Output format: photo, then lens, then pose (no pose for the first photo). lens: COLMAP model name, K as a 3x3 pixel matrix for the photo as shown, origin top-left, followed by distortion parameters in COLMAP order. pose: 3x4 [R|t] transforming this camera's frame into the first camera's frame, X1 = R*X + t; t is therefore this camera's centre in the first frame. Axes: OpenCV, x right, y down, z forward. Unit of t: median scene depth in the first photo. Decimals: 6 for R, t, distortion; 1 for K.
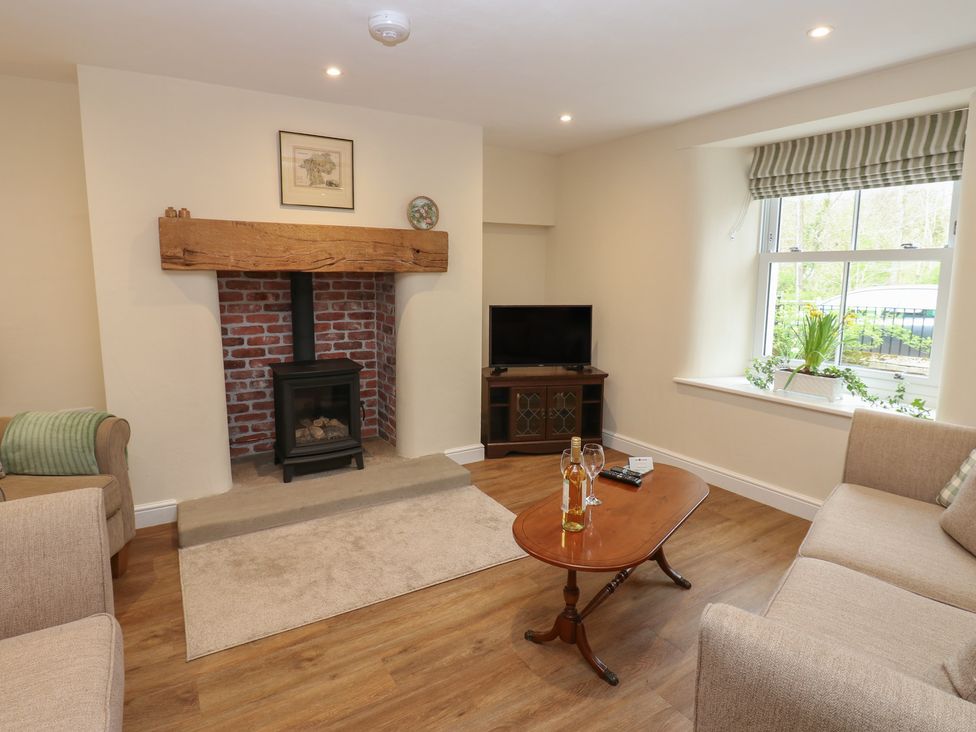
lens RADIAL K [[544.9, 0, 487.6], [0, 544.9, 351.0], [0, 0, 1]] dist [0.006205, -0.015886]
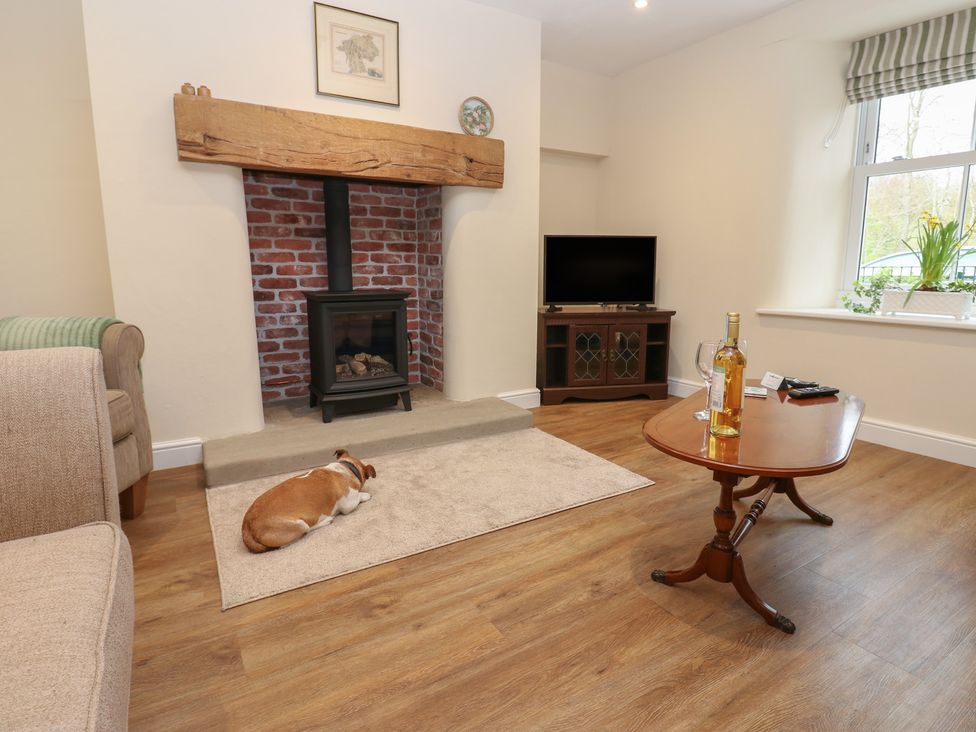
lens RADIAL K [[528.5, 0, 495.6], [0, 528.5, 356.9], [0, 0, 1]] dist [0.004424, -0.014542]
pose [[0.999969, -0.007825, 0.000990, -0.094888], [0.007797, 0.999635, 0.025854, 0.112725], [-0.001192, -0.025845, 0.999665, 0.151091]]
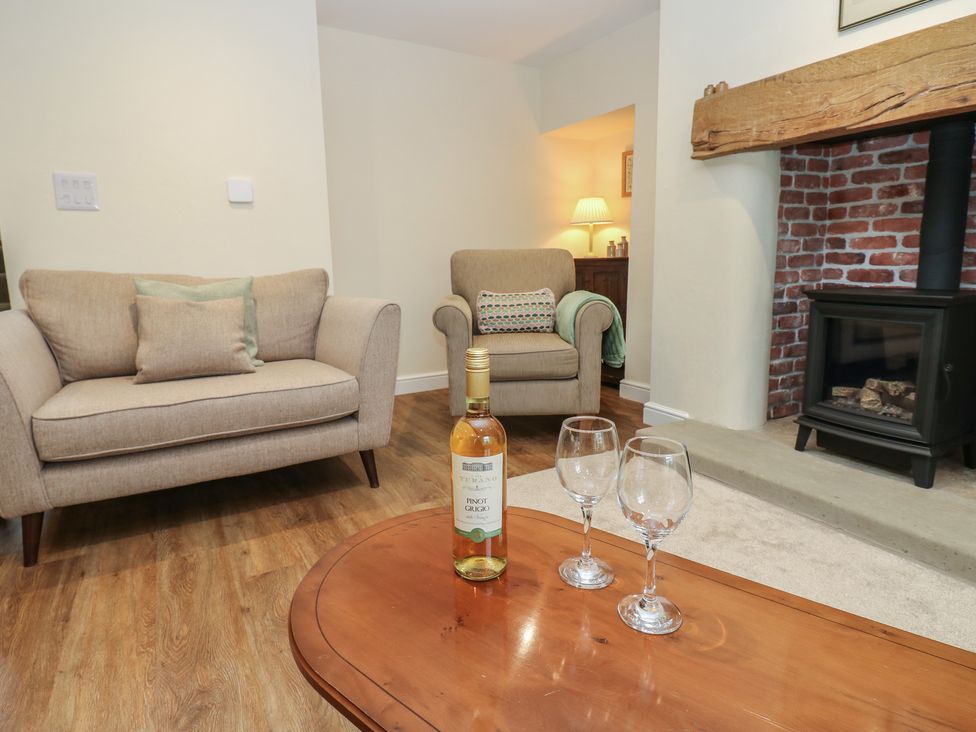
lens RADIAL K [[544.9, 0, 487.6], [0, 544.9, 351.0], [0, 0, 1]] dist [0.006205, -0.015886]
pose [[-0.024022, 0.156352, -0.987409, 0.307539], [-0.126444, 0.979287, 0.158143, 0.054557], [0.991683, 0.128651, -0.003755, 0.575401]]
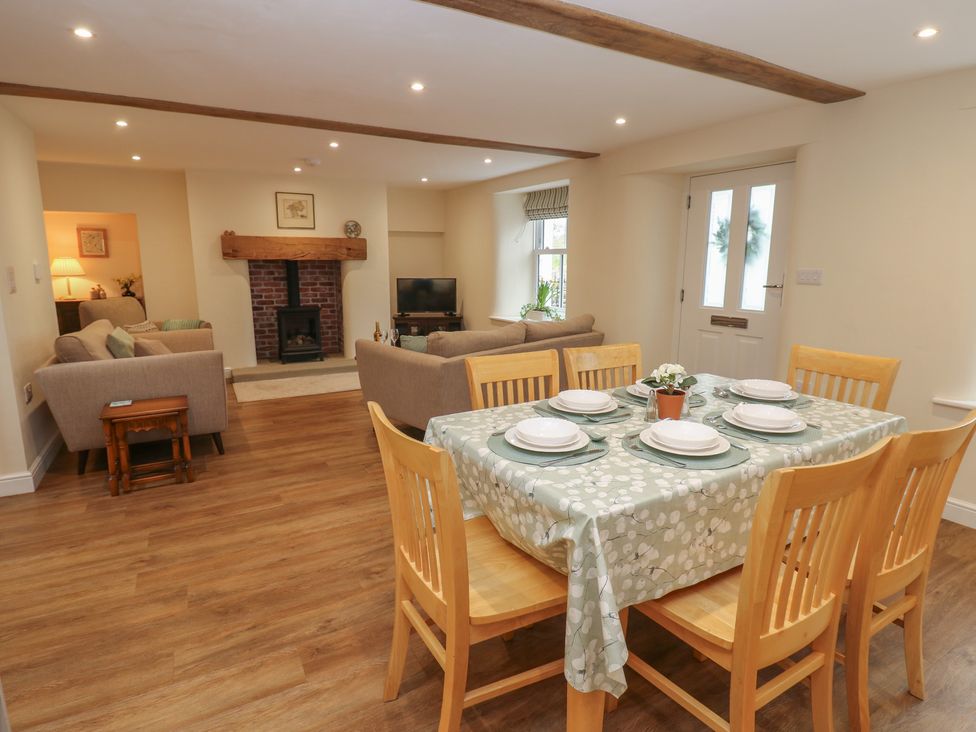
lens RADIAL K [[528.5, 0, 495.6], [0, 528.5, 356.9], [0, 0, 1]] dist [0.004424, -0.014542]
pose [[0.999518, 0.003270, -0.030884, 0.466654], [-0.002060, 0.999231, 0.039153, 0.130586], [0.030988, -0.039070, 0.998756, -0.911214]]
